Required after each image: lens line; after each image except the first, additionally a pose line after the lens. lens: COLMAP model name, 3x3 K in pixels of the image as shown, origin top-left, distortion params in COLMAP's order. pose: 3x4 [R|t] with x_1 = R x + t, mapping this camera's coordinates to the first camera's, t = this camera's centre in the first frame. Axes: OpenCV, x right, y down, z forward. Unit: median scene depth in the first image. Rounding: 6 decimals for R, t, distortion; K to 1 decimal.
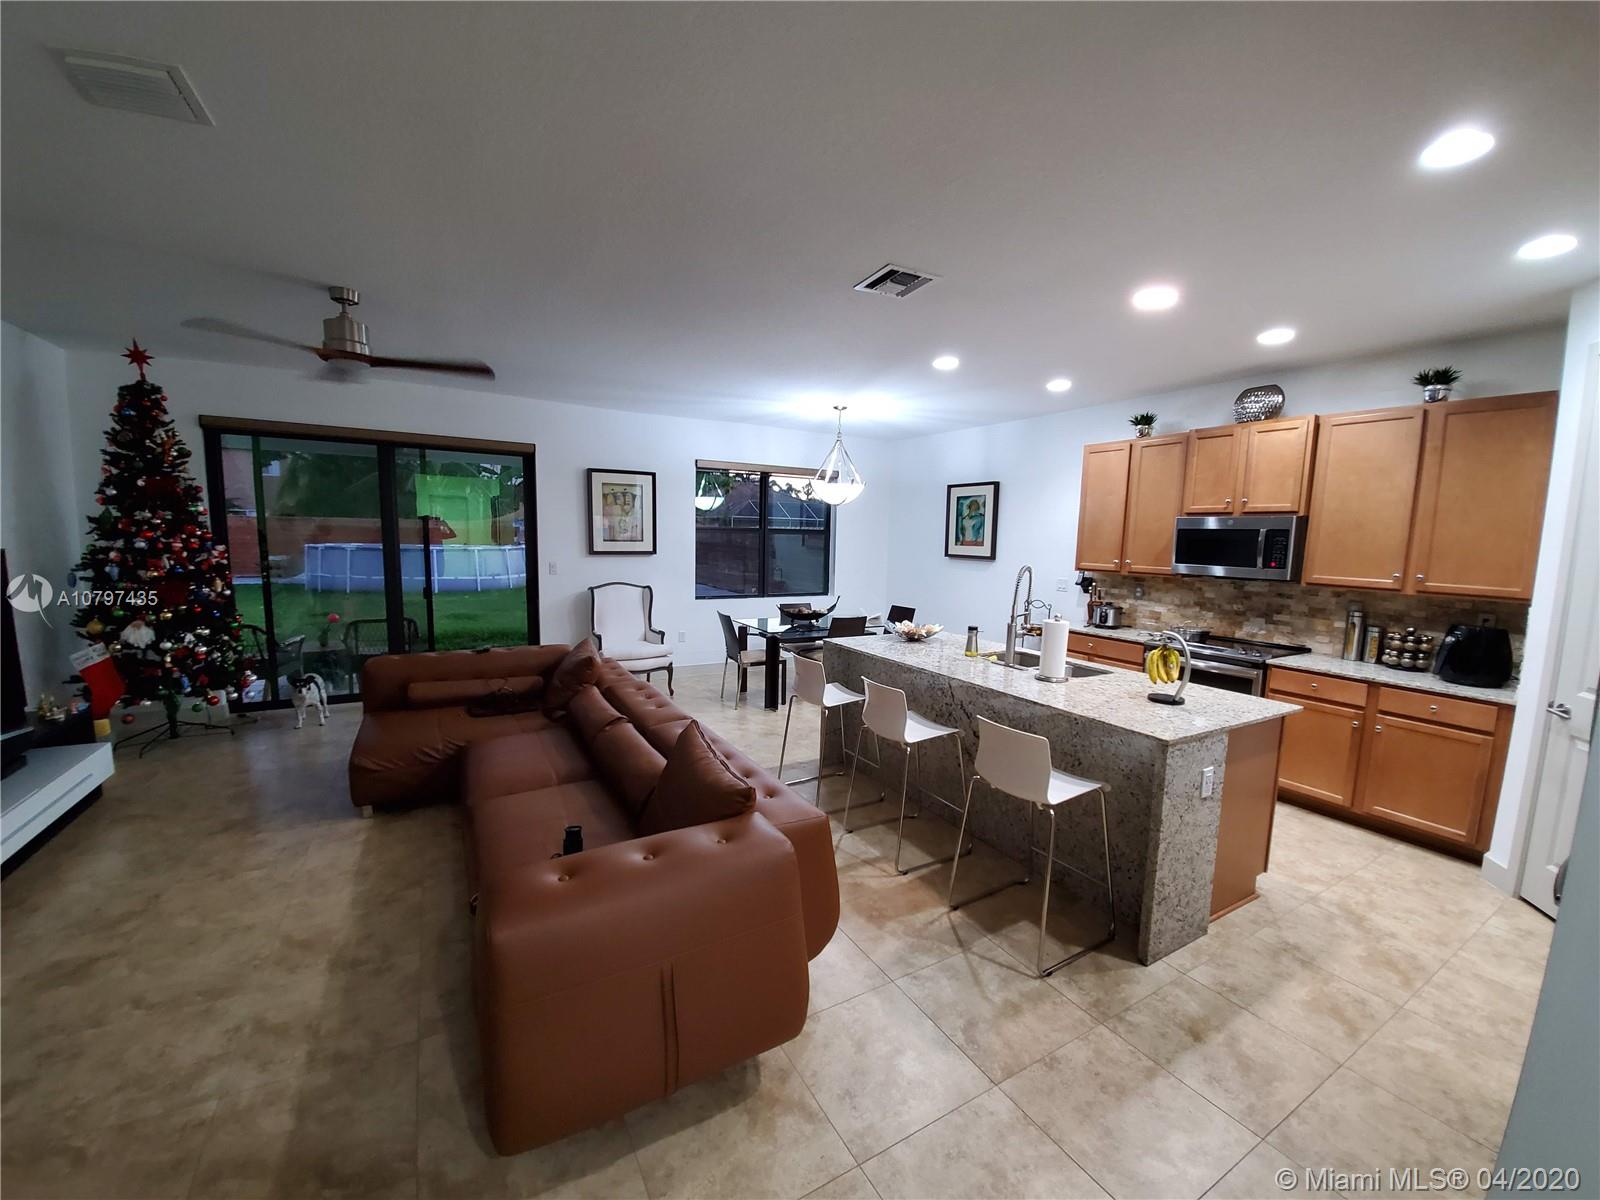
lens RADIAL K [[629.4, 0, 807.0], [0, 629.4, 608.8], [0, 0, 1]] dist [-0.003337, -0.007396]
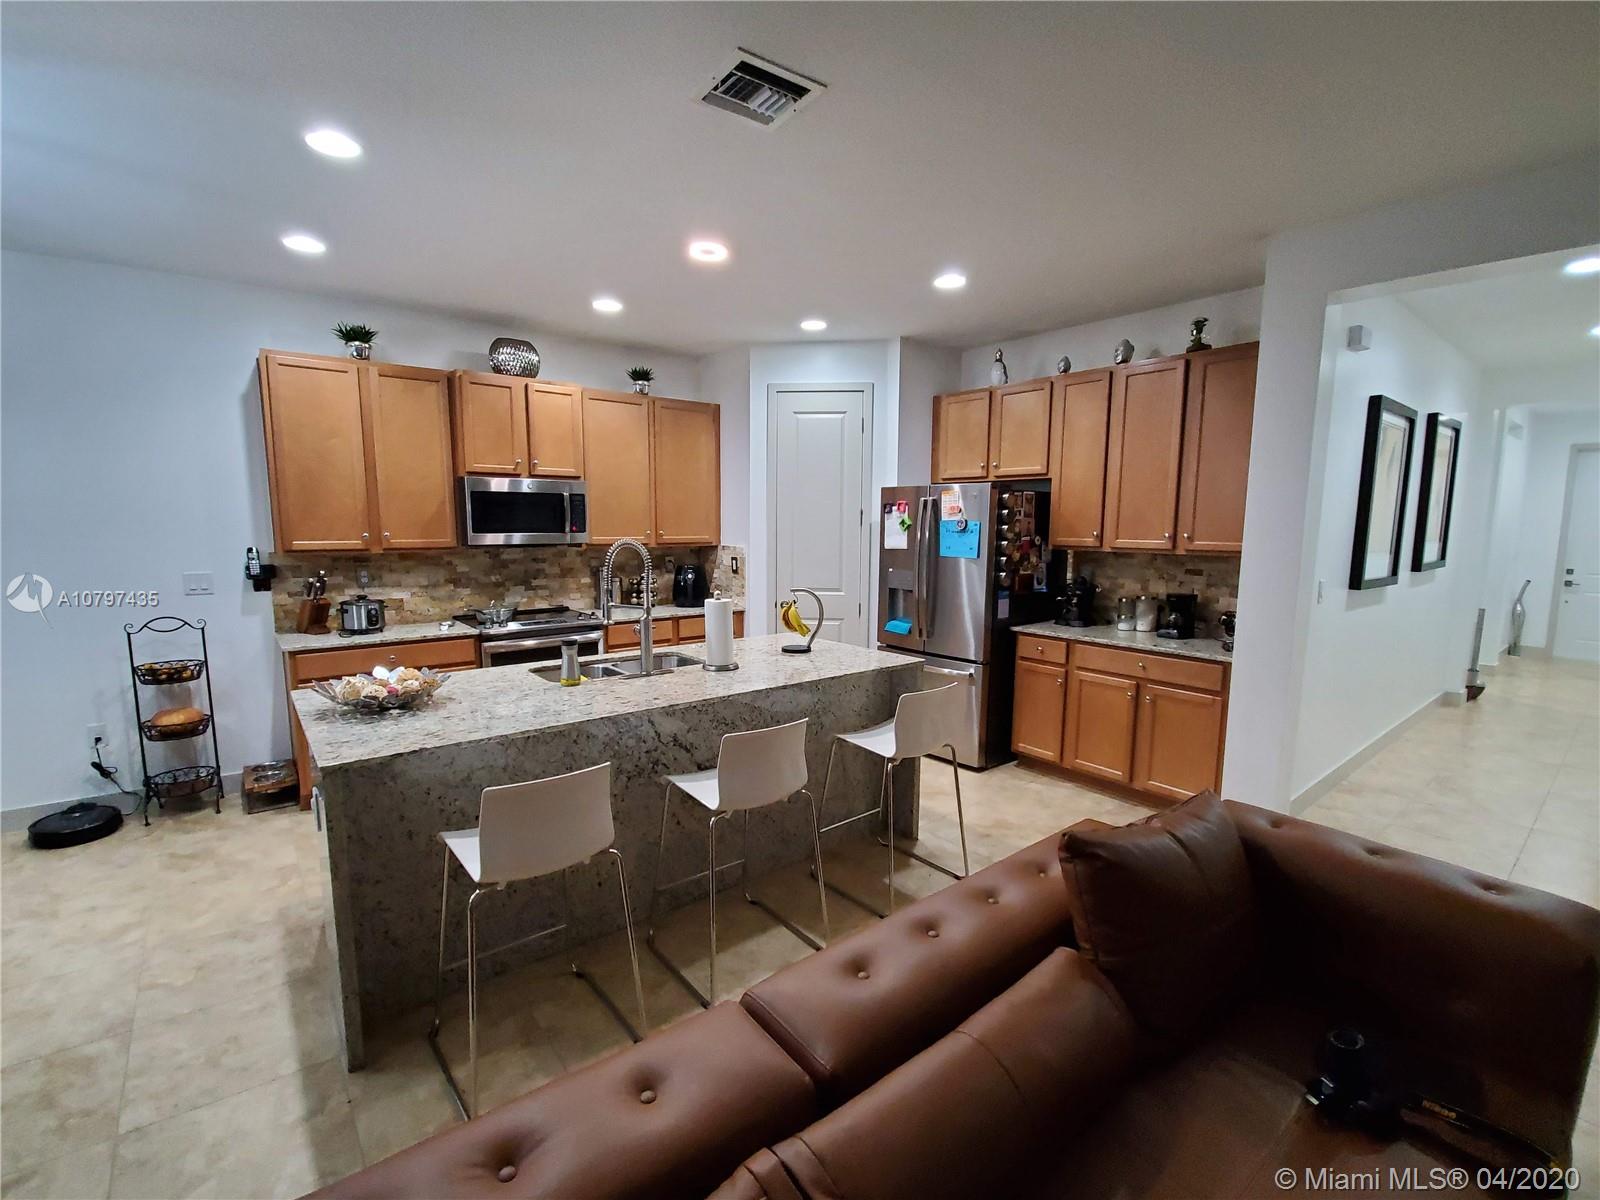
lens RADIAL K [[707.7, 0, 805.5], [0, 707.7, 607.7], [0, 0, 1]] dist [-0.000019, -0.006634]
pose [[-0.151347, -0.142430, 0.978166, -0.396574], [0.108270, 0.981222, 0.159627, -0.075905], [-0.982533, 0.130065, -0.133084, 0.701047]]
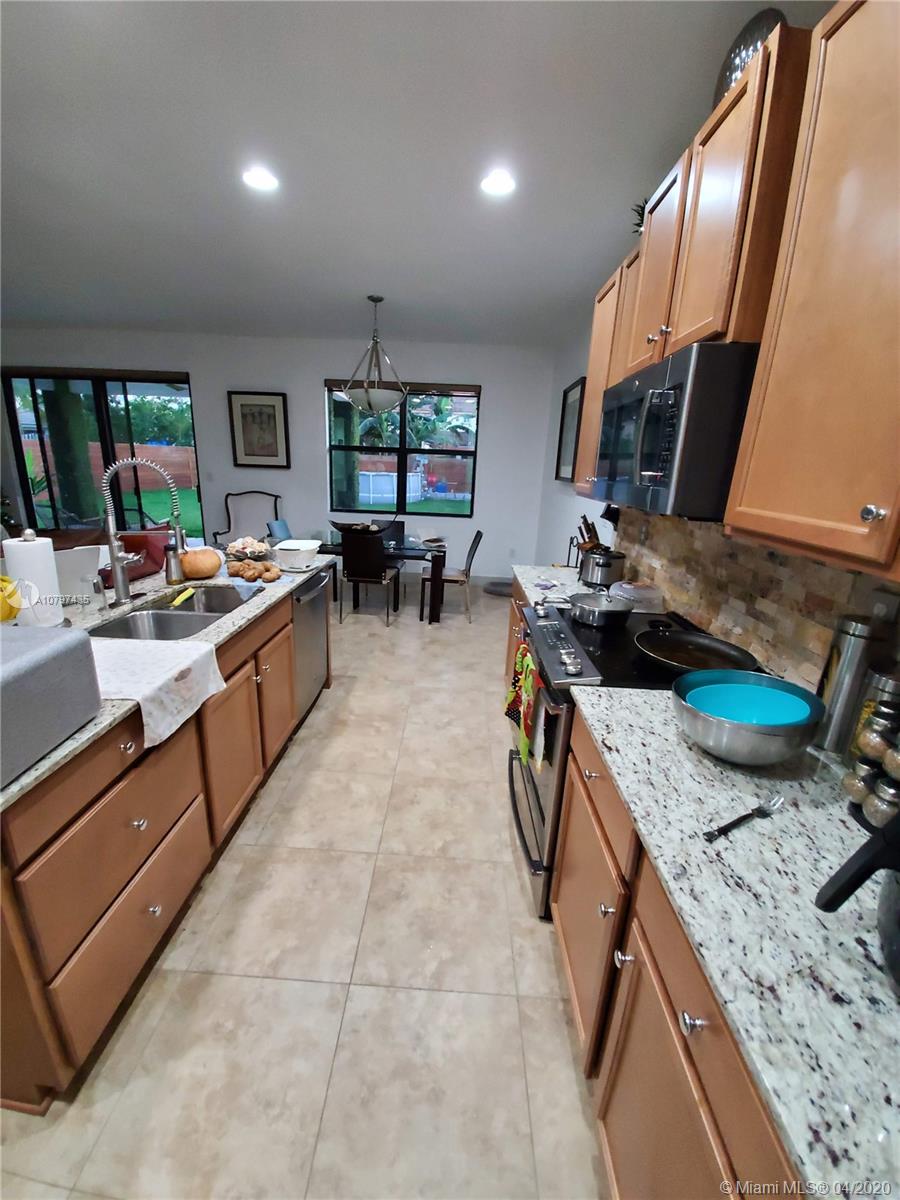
lens RADIAL K [[472.0, 0, 451.6], [0, 472.0, 606.3], [0, 0, 1]] dist [-0.003337, -0.007396]
pose [[0.851635, 0.164357, -0.497700, 0.696573], [-0.086521, 0.980619, 0.175783, -0.024531], [0.516946, -0.106641, 0.849350, 0.565665]]
